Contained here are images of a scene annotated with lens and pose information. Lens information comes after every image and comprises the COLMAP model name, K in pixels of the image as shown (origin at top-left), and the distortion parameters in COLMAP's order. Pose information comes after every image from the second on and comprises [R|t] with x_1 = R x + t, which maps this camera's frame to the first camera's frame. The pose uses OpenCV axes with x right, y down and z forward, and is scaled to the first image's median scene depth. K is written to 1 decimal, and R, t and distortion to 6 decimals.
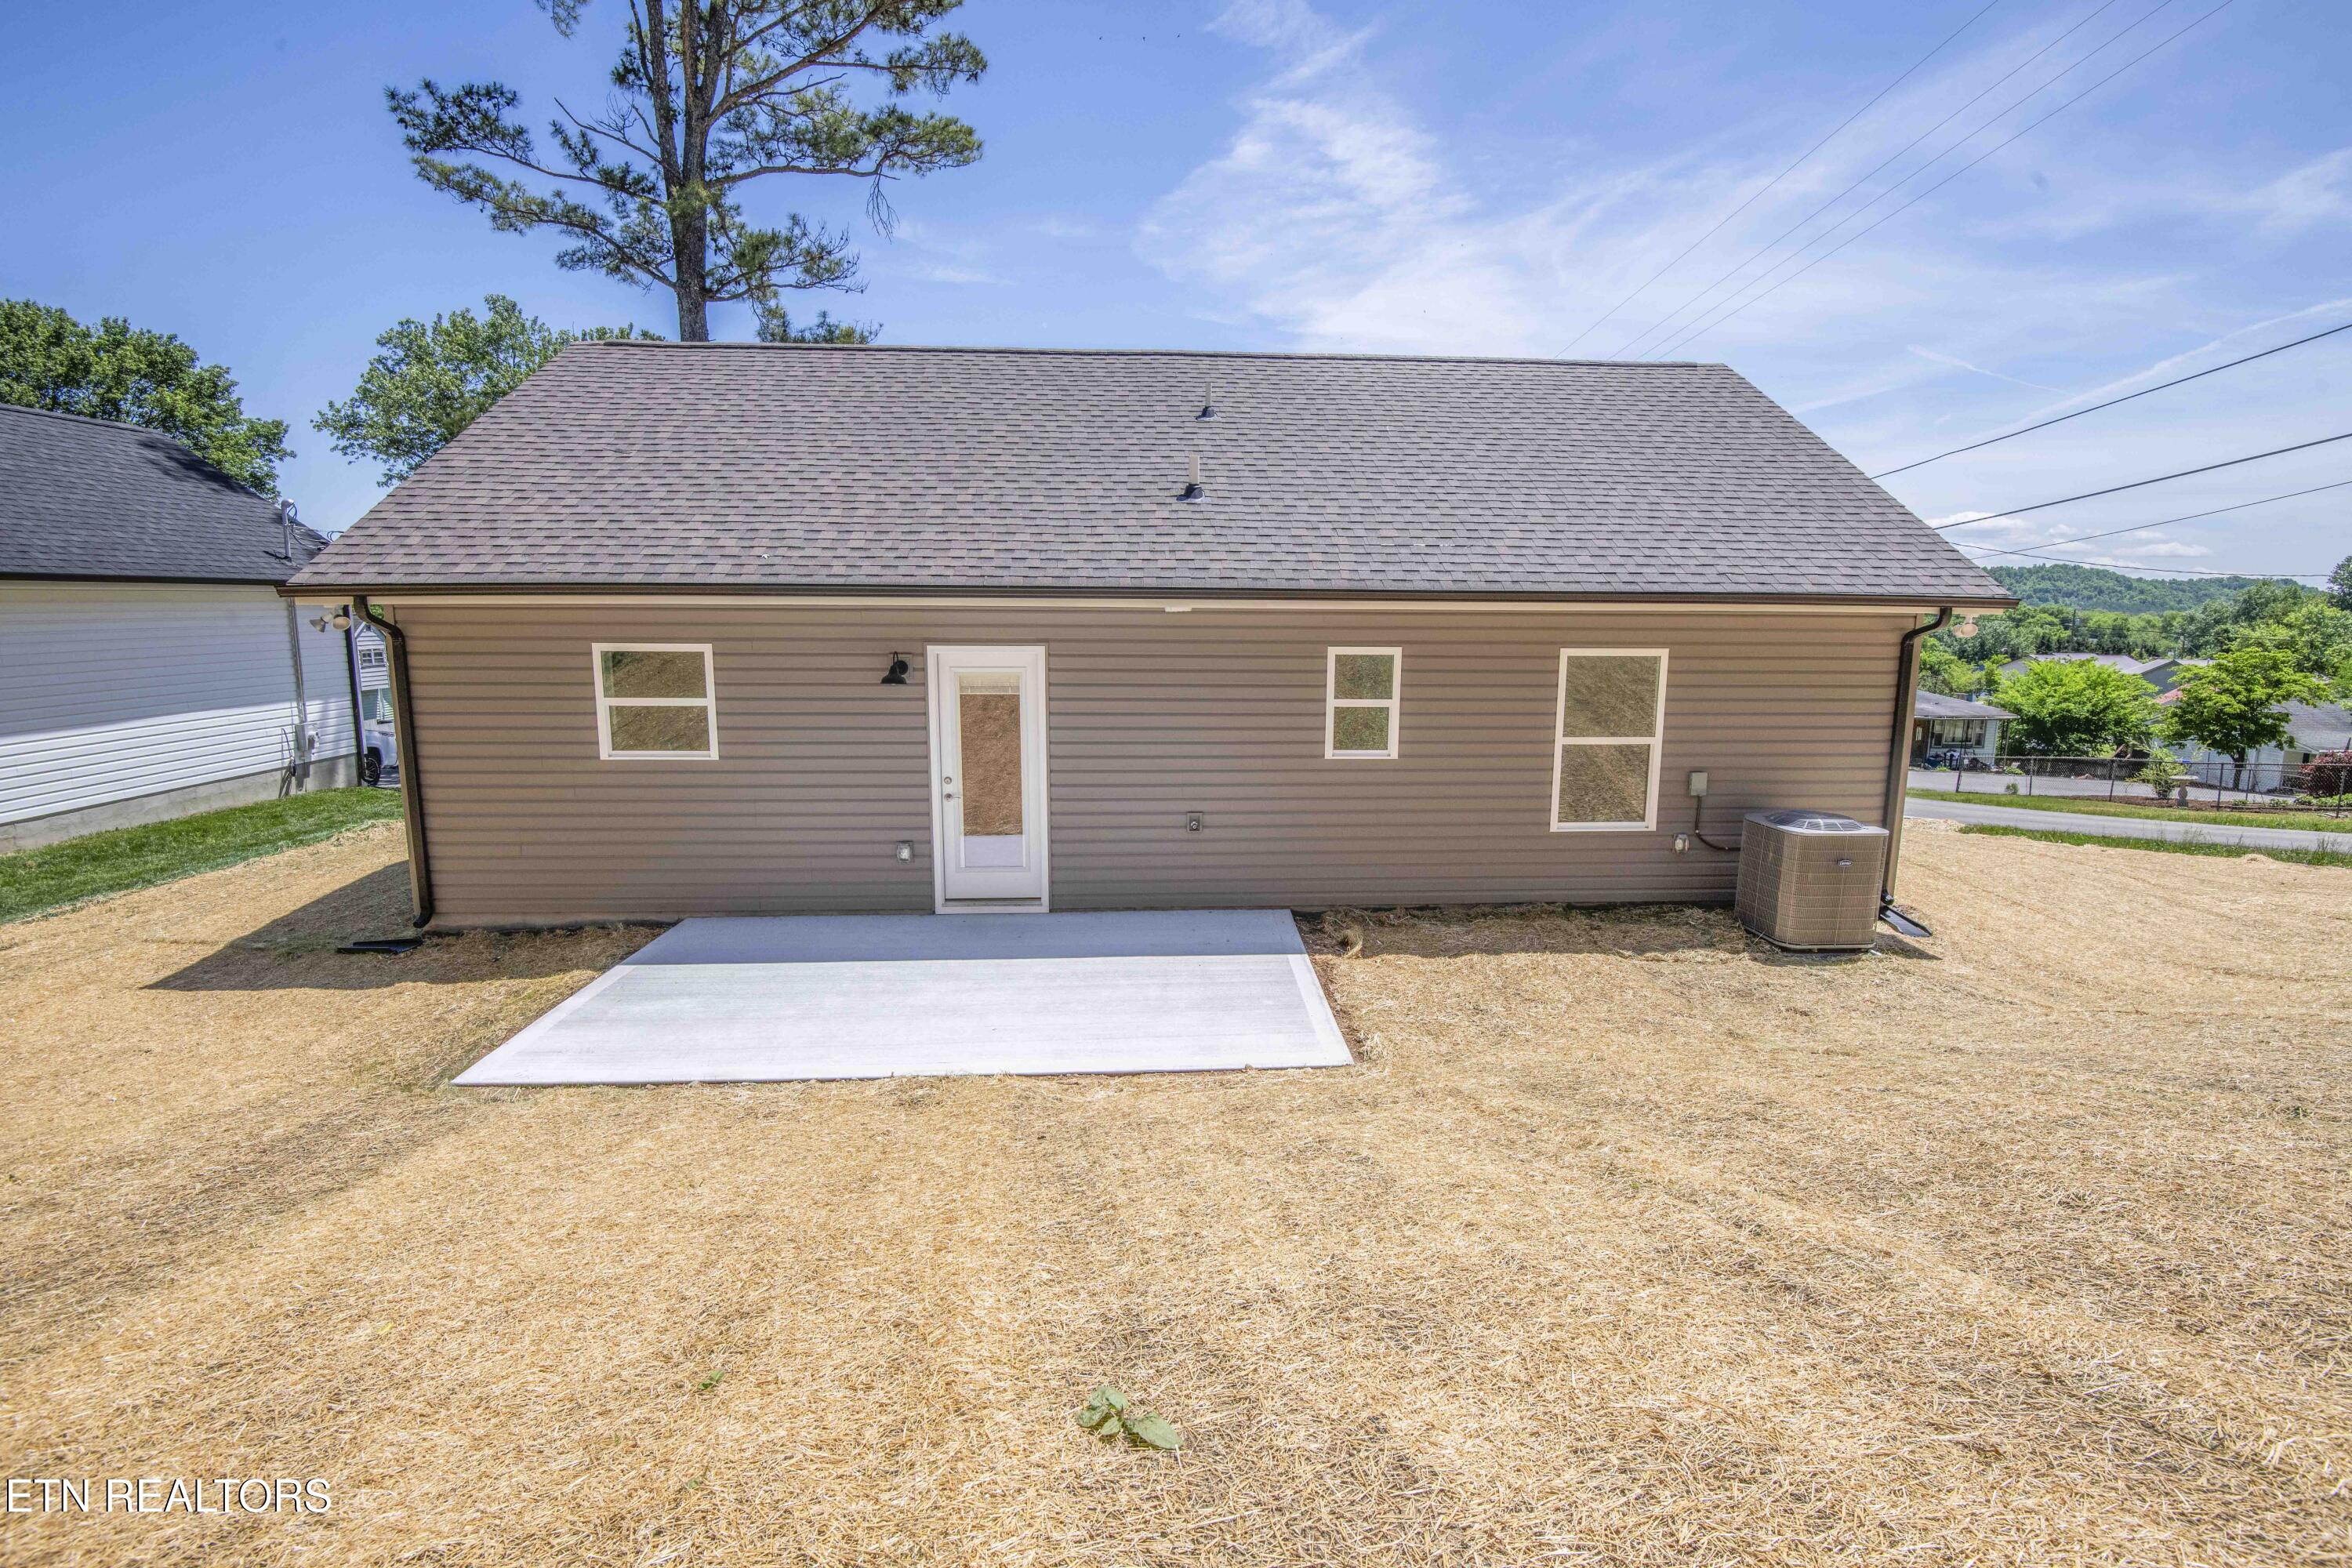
lens RADIAL K [[1085.0, 0, 1188.1], [0, 1085.0, 783.9], [0, 0, 1]] dist [-0.012414, -0.021295]
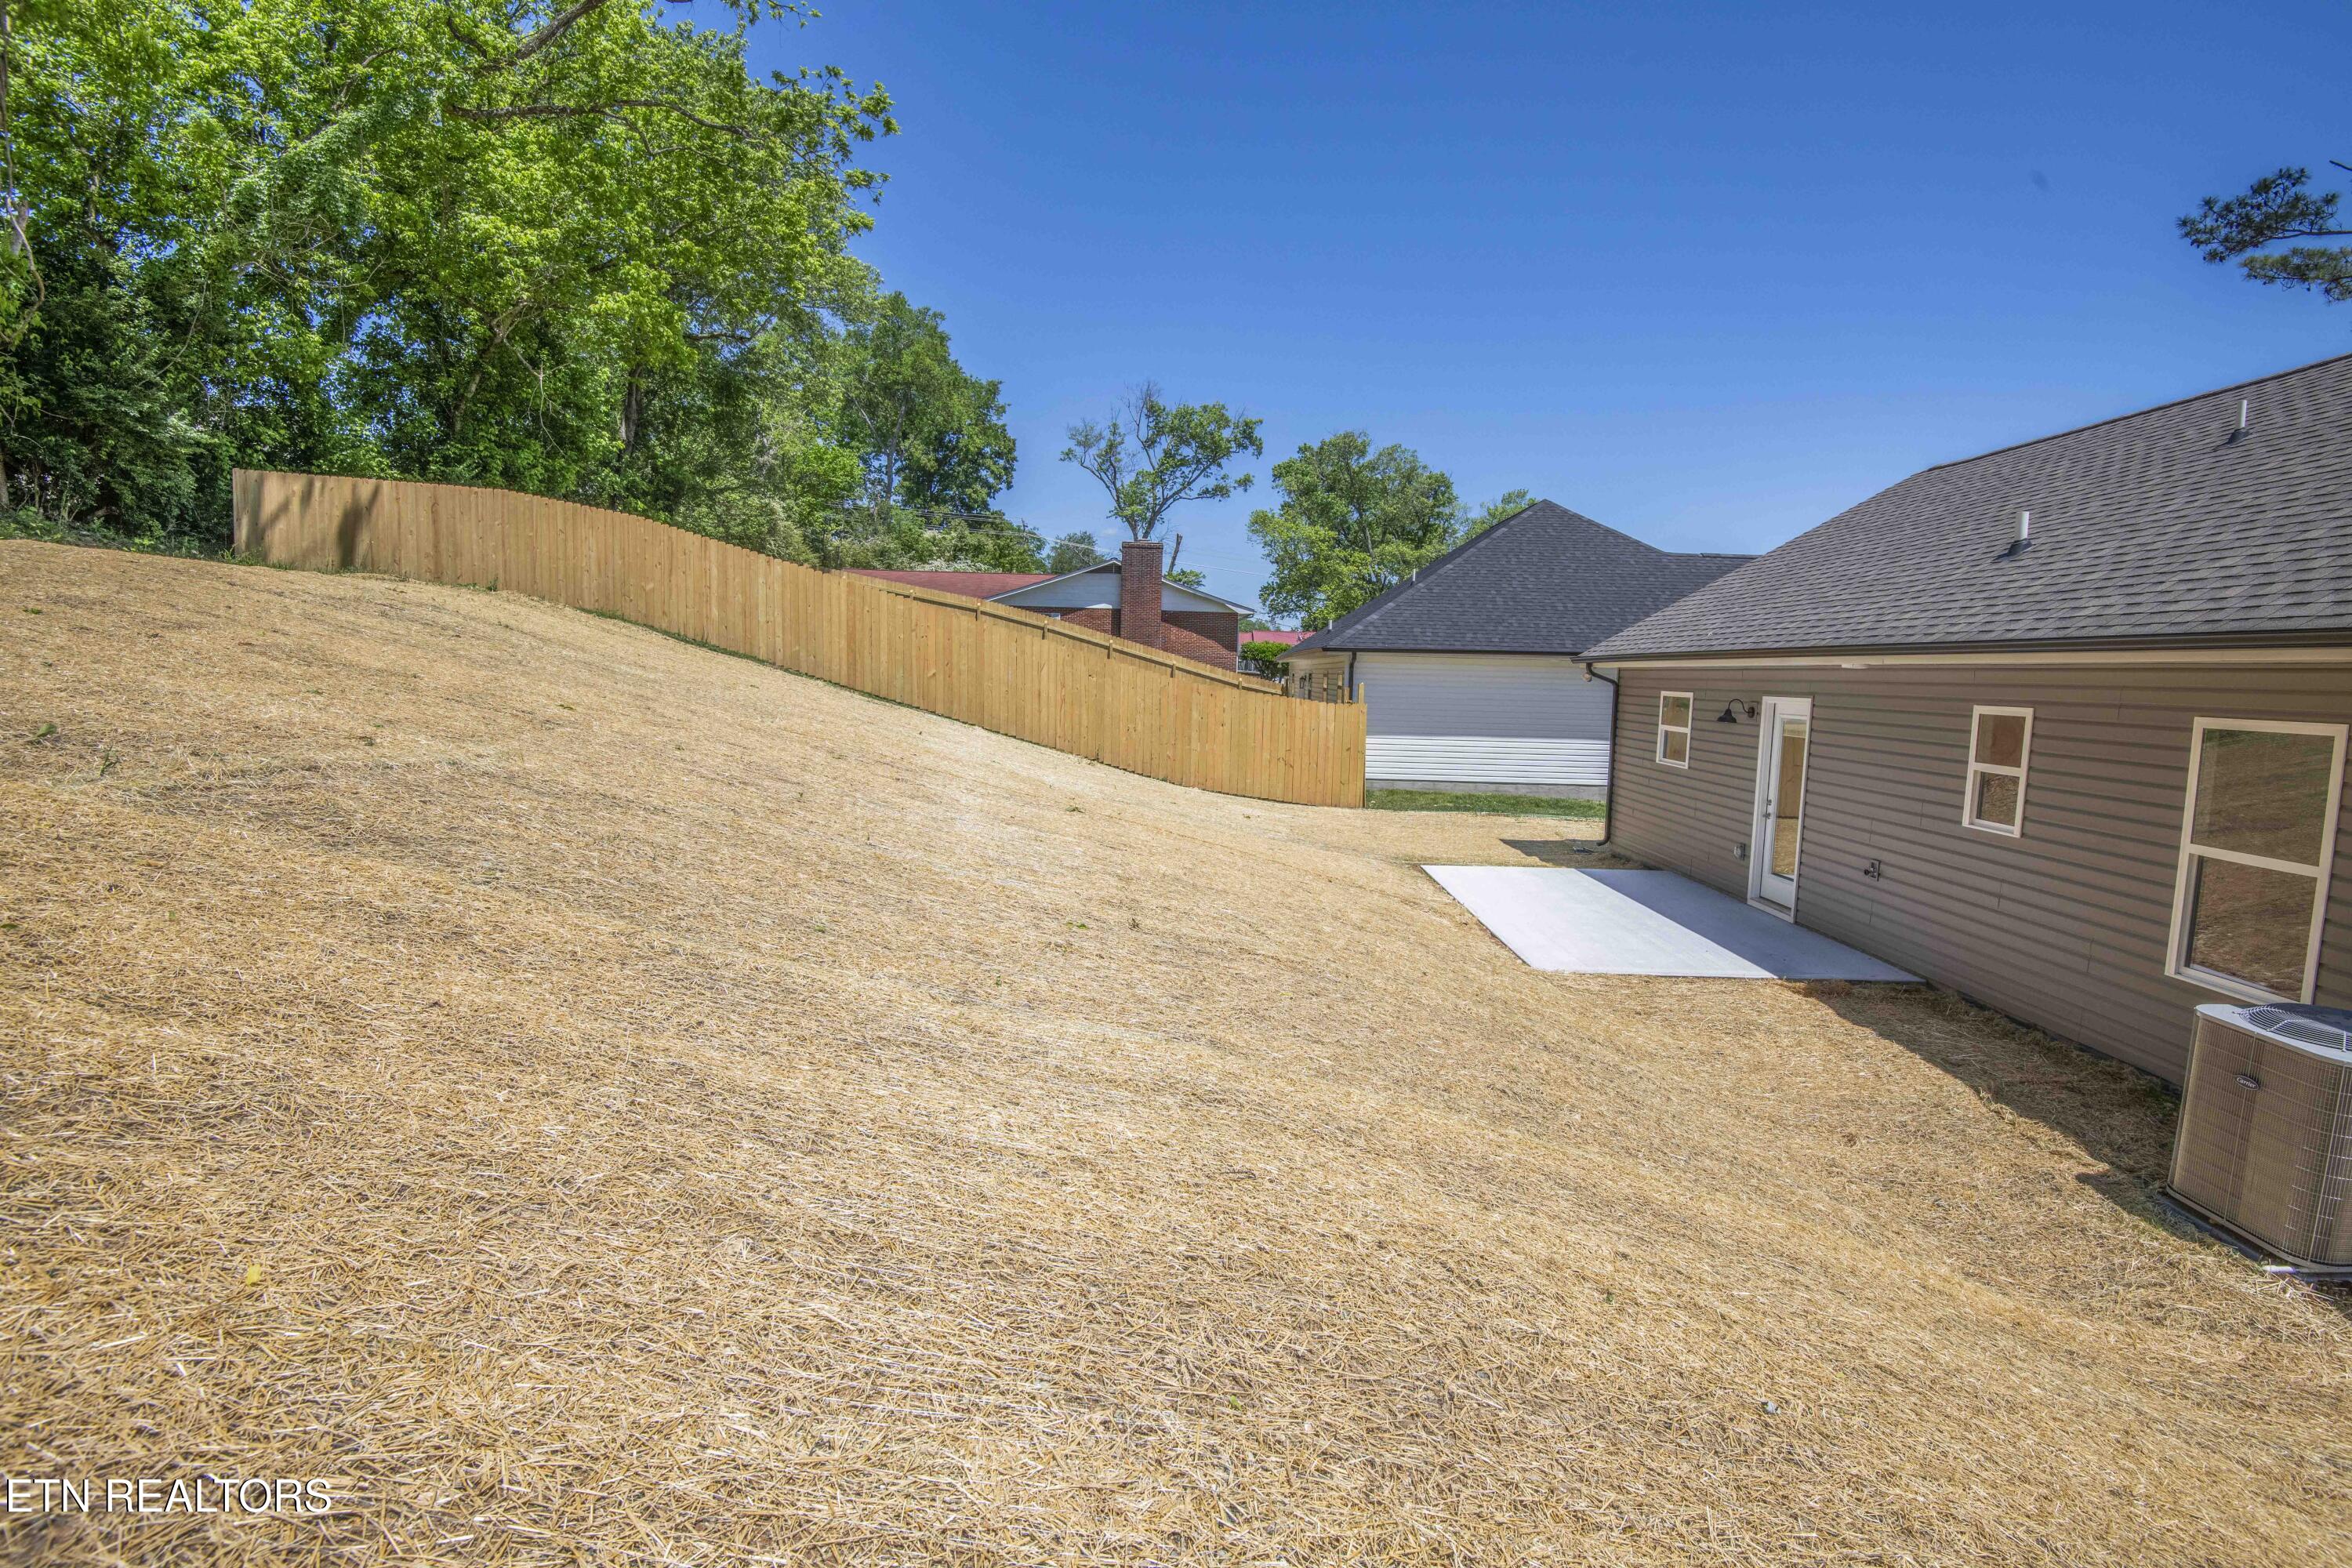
lens RADIAL K [[1083.4, 0, 1193.4], [0, 1083.4, 787.8], [0, 0, 1]] dist [-0.034866, -0.001405]
pose [[-0.077533, 0.096938, -0.992266, 0.790245], [-0.184185, 0.976738, 0.109813, -0.024726], [0.979829, 0.191275, -0.057875, 0.298633]]
